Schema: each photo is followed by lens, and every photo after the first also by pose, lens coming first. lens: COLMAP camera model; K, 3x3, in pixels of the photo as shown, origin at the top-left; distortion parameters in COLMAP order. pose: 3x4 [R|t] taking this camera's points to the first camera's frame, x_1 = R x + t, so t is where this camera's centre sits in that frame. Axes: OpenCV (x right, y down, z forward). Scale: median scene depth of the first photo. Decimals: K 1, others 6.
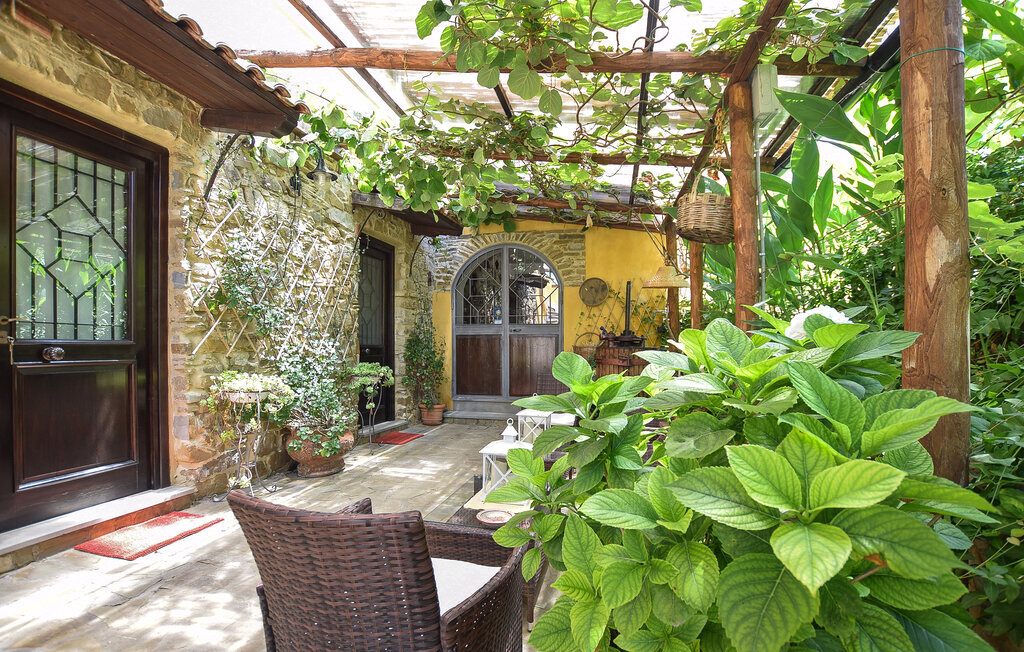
lens RADIAL K [[452.0, 0, 512.0], [0, 452.0, 326.0], [0, 0, 1]] dist [-0.031931, 0.000214]
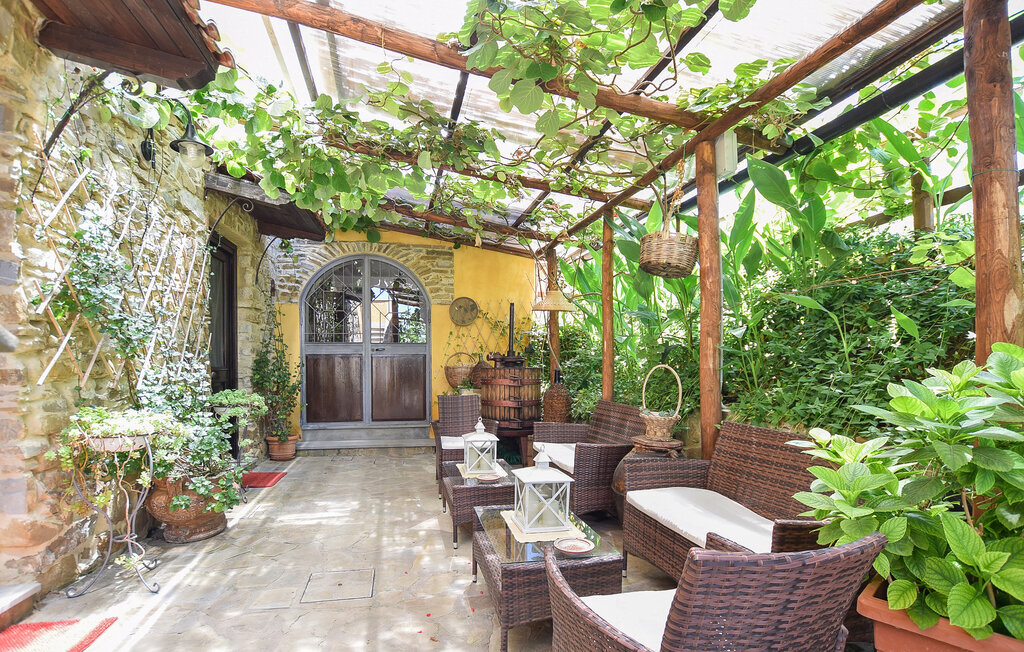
lens RADIAL K [[465.0, 0, 490.7], [0, 465.0, 349.5], [0, 0, 1]] dist [-0.025159, 0.000739]
pose [[0.911232, 0.007302, 0.411828, -0.280980], [-0.012073, 0.999887, 0.008985, -0.003192], [-0.411716, -0.013160, 0.911217, 0.072252]]
